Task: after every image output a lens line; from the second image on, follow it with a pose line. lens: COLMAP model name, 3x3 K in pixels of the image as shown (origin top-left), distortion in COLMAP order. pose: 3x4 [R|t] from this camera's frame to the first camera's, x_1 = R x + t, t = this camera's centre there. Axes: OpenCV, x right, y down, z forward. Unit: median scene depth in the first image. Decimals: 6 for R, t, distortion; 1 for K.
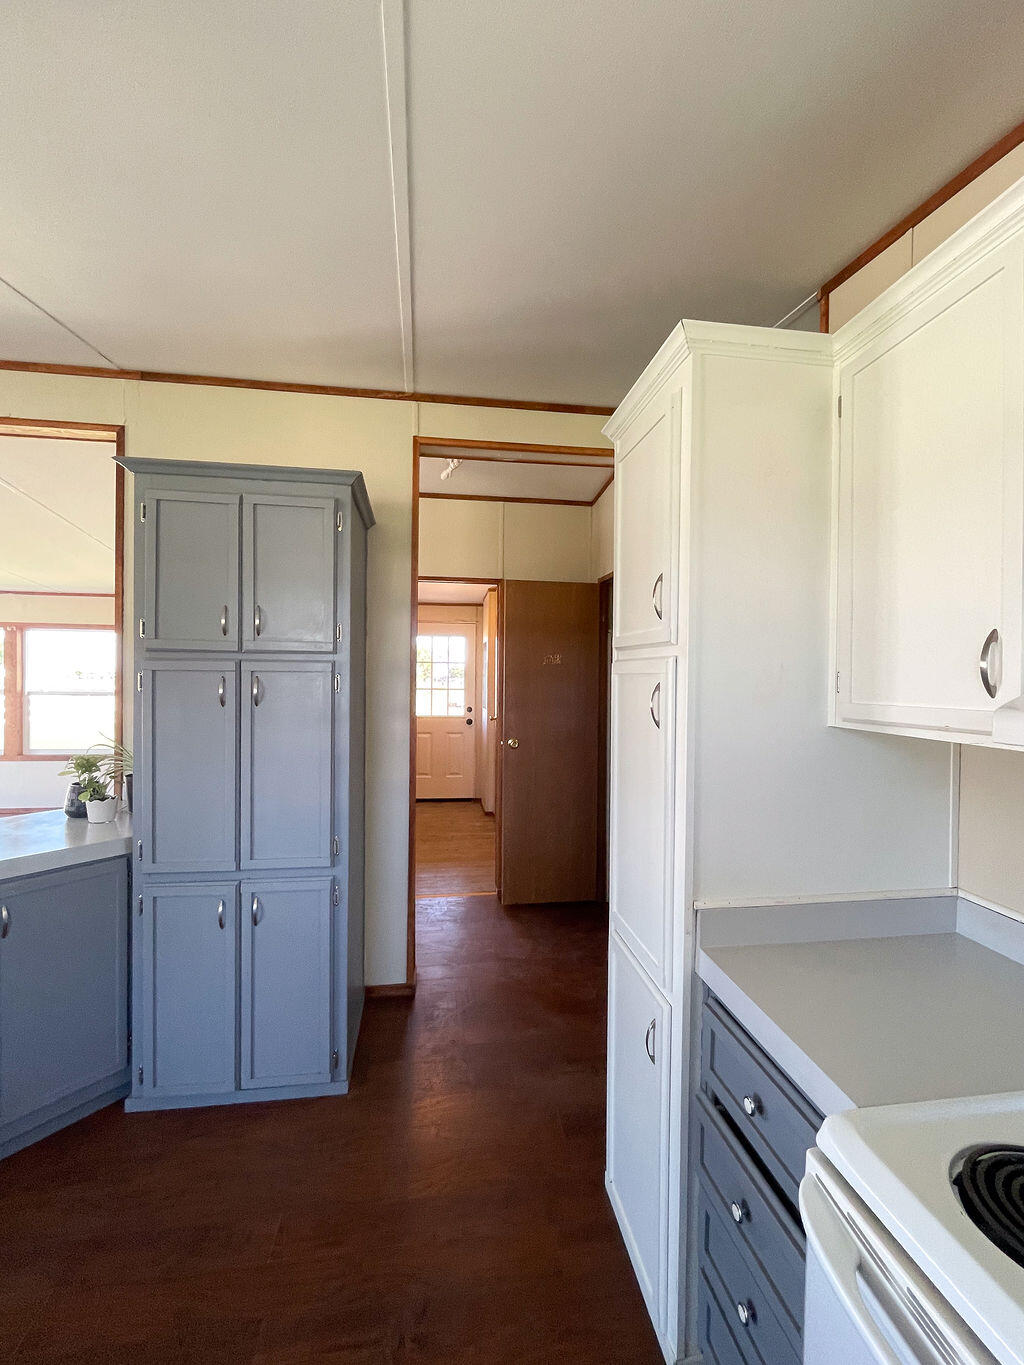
lens RADIAL K [[589.9, 0, 512.0], [0, 589.9, 682.5], [0, 0, 1]] dist [-0.002618, -0.000345]
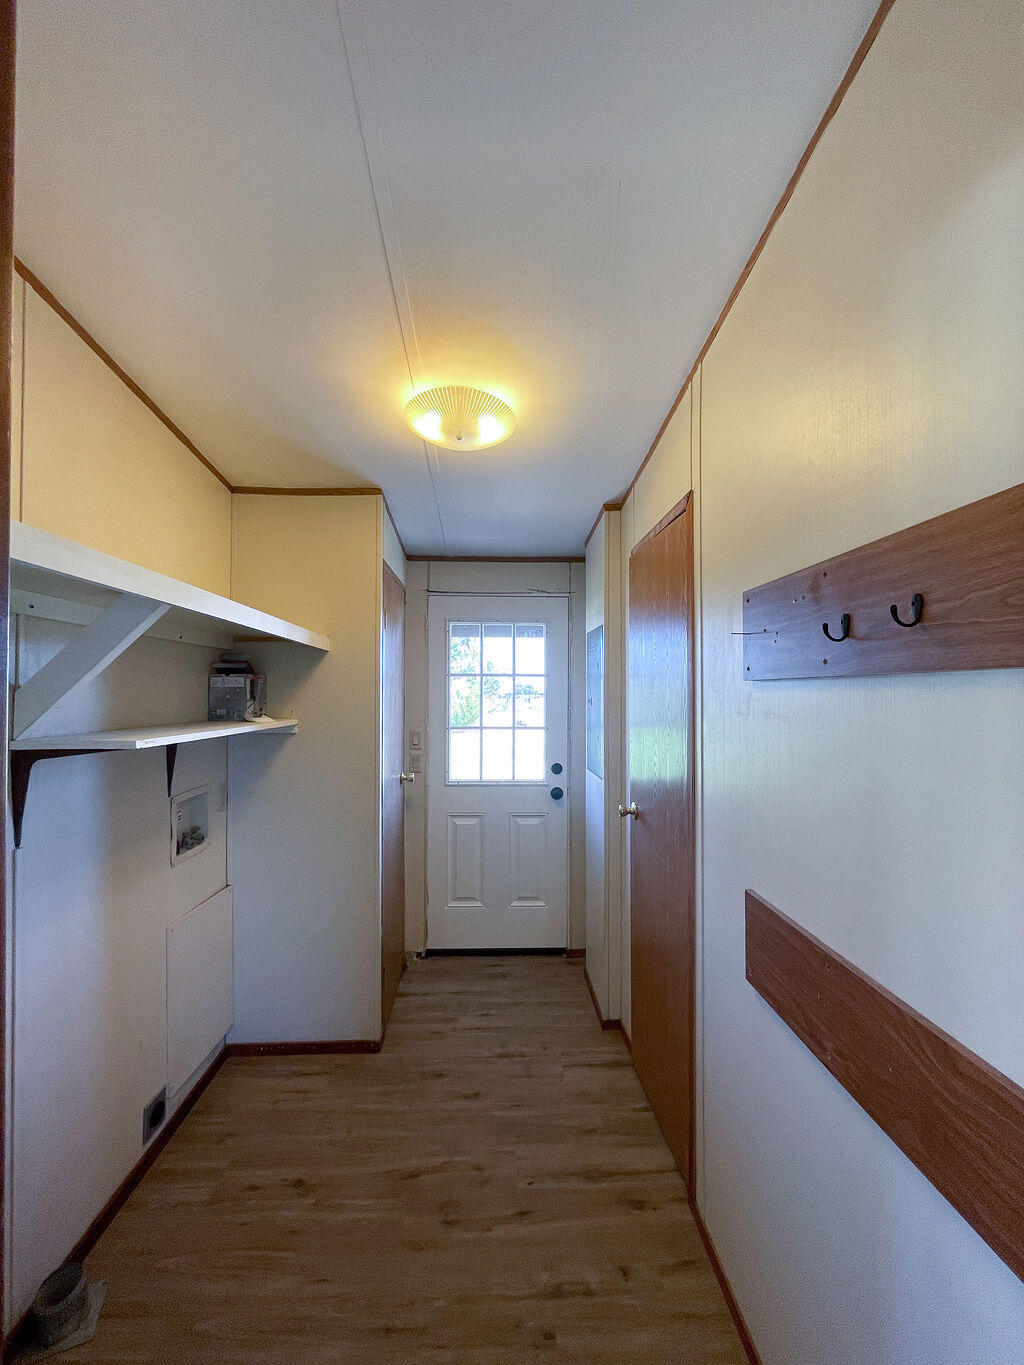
lens RADIAL K [[568.9, 0, 506.1], [0, 568.9, 683.6], [0, 0, 1]] dist [-0.002144, -0.000787]
pose [[0.992766, -0.011002, -0.119564, -0.056489], [0.007450, 0.999519, -0.030114, -0.012344], [0.119838, 0.029006, 0.992370, 0.517932]]
